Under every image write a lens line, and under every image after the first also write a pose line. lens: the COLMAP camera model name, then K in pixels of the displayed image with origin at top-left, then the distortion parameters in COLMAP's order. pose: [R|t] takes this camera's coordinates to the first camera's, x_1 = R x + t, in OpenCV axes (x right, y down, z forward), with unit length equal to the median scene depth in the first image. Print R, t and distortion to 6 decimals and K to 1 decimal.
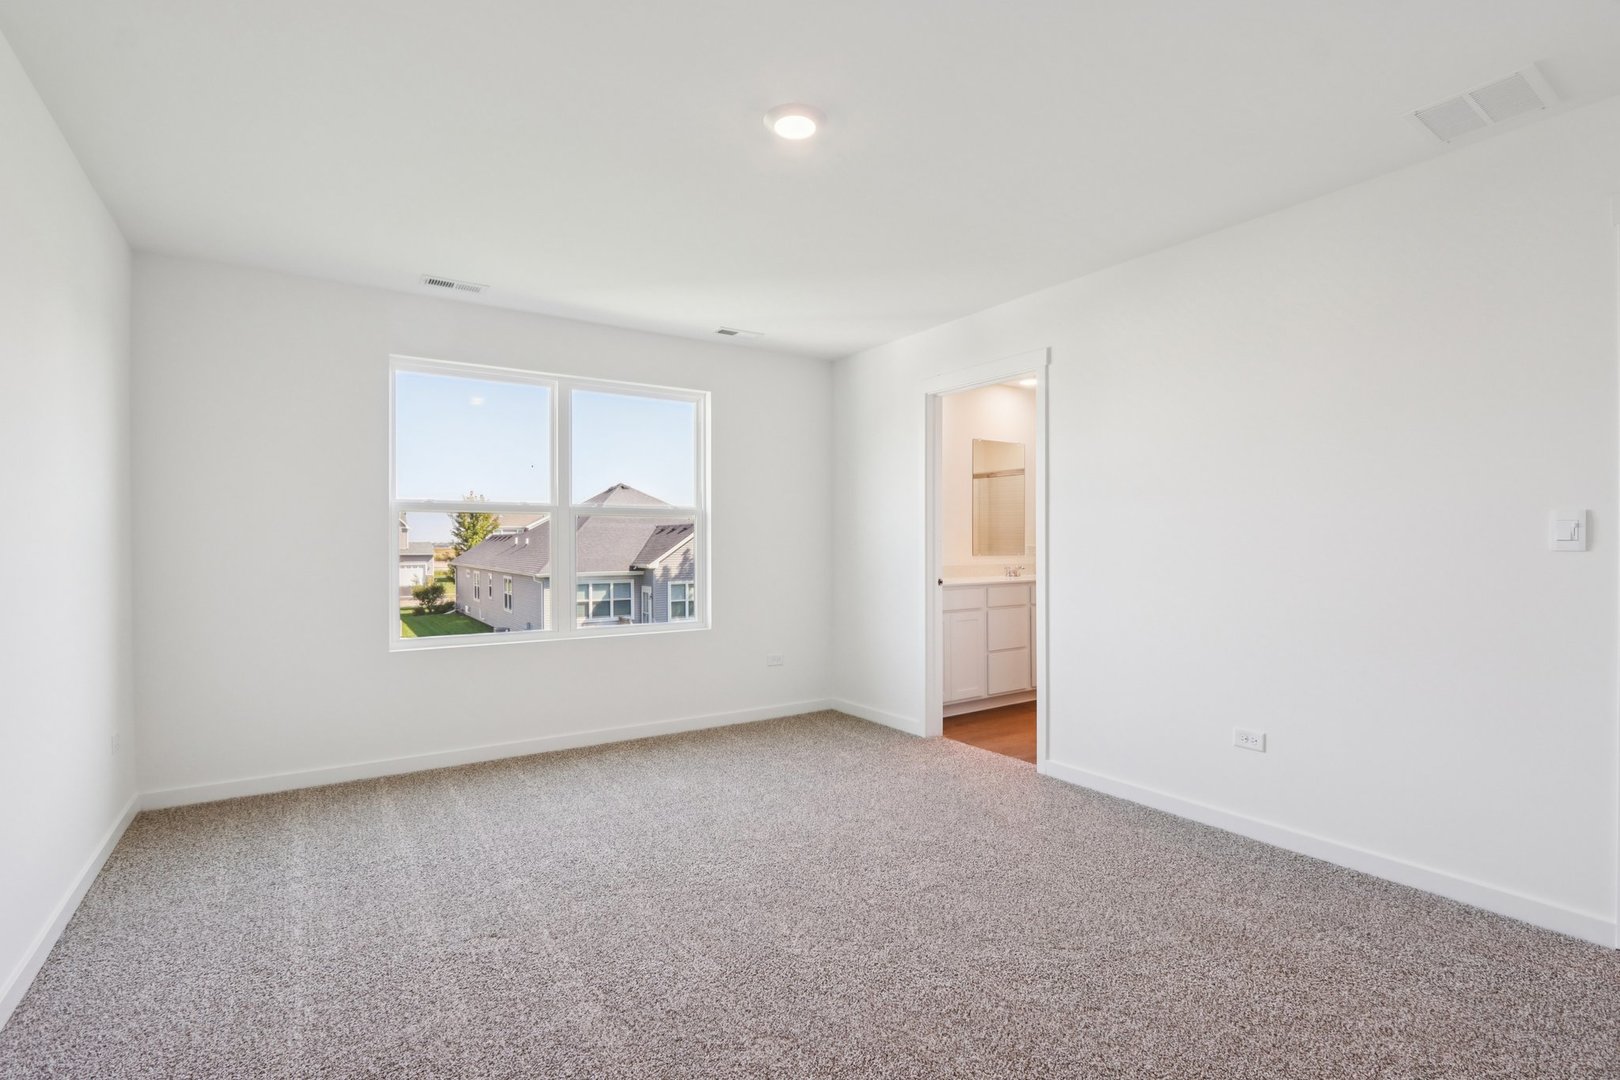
lens RADIAL K [[760.8, 0, 803.4], [0, 760.8, 537.4], [0, 0, 1]] dist [-0.019000, -0.000141]
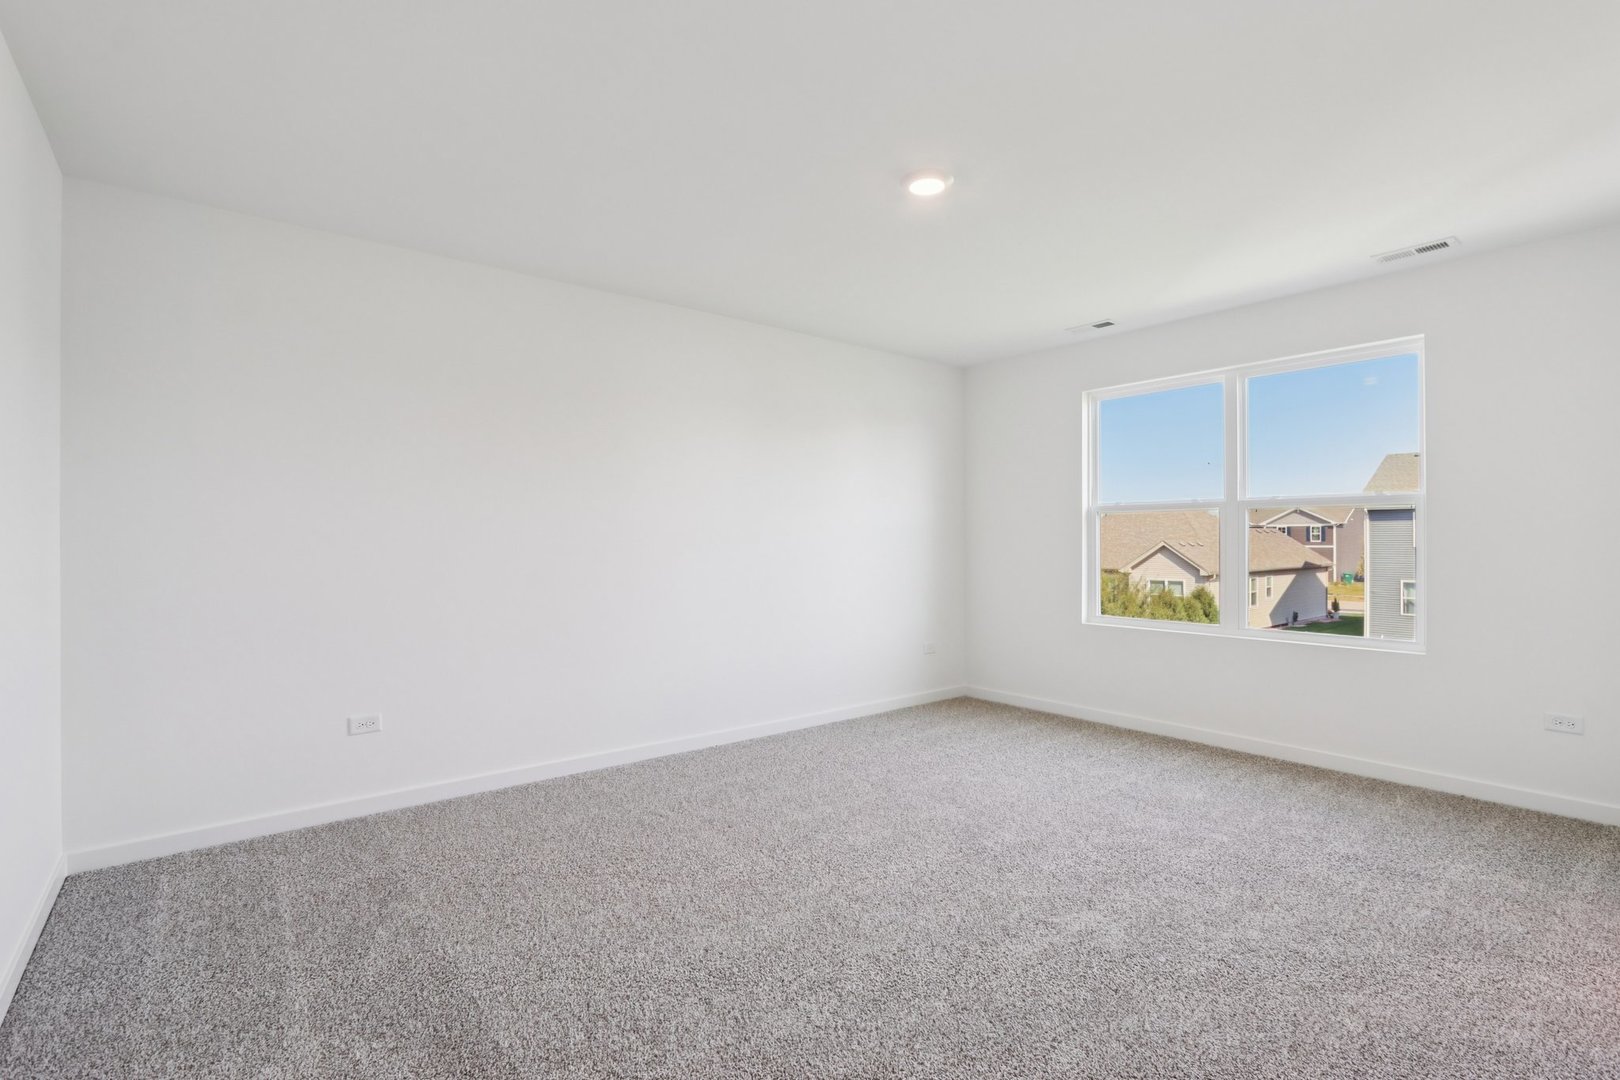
lens RADIAL K [[760.8, 0, 803.4], [0, 760.8, 537.4], [0, 0, 1]] dist [-0.019000, -0.000141]
pose [[0.090636, 0.004585, -0.995874, 0.716243], [0.008510, 0.999949, 0.005378, -0.001704], [0.995848, -0.008962, 0.090593, 0.439894]]
